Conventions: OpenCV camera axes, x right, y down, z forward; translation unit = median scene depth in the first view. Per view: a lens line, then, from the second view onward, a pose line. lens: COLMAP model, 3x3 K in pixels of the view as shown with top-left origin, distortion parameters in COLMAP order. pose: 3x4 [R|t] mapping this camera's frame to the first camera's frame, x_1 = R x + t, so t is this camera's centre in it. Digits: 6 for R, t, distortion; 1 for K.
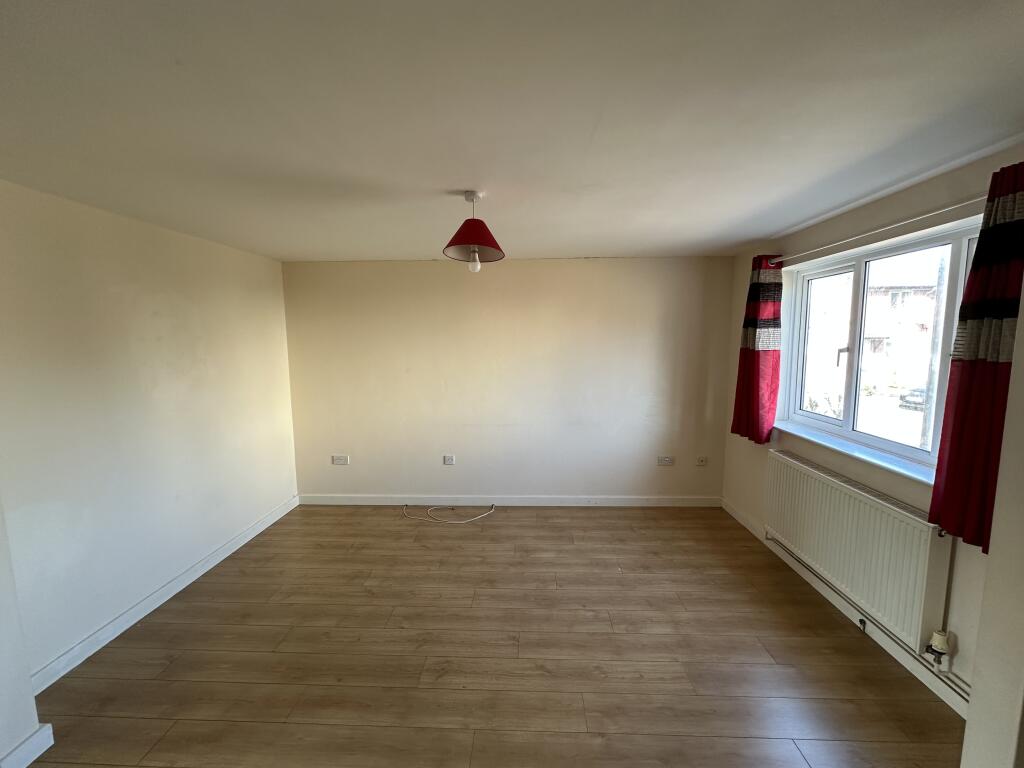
lens RADIAL K [[406.9, 0, 512.0], [0, 406.9, 384.0], [0, 0, 1]] dist [-0.001427, 0.000015]
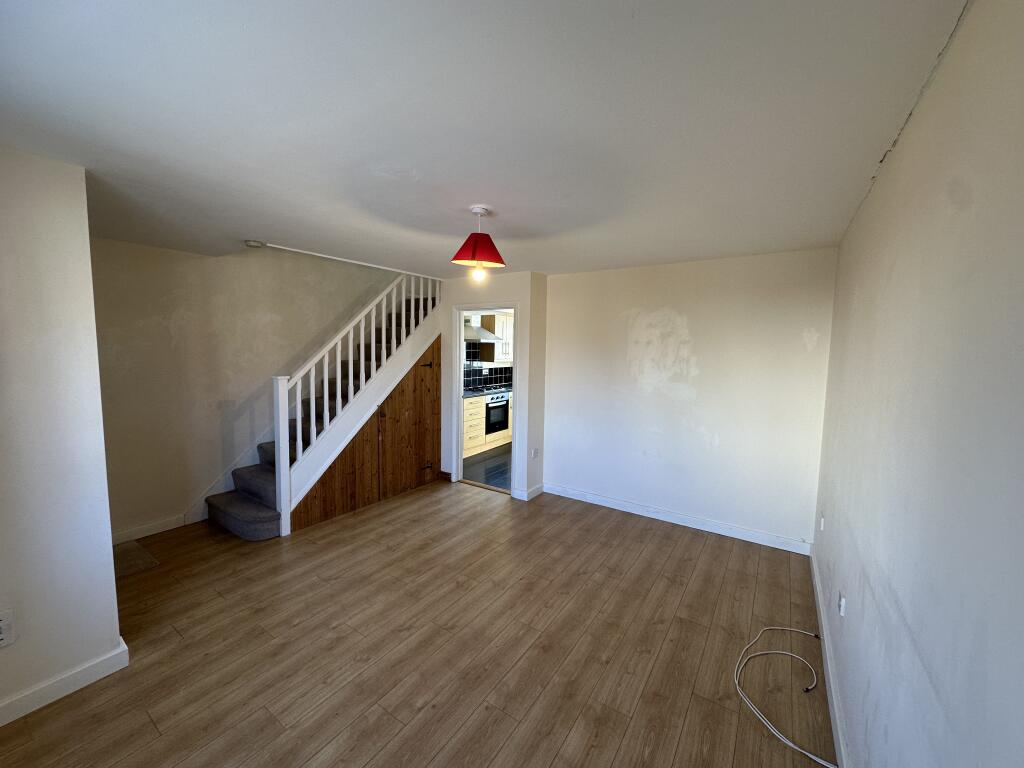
lens RADIAL K [[406.9, 0, 512.0], [0, 406.9, 384.0], [0, 0, 1]] dist [-0.001427, 0.000015]
pose [[-0.527304, 0.081028, -0.845804, 0.690818], [-0.106581, 0.981272, 0.160453, -0.156828], [0.842966, 0.174754, -0.508793, 1.424127]]
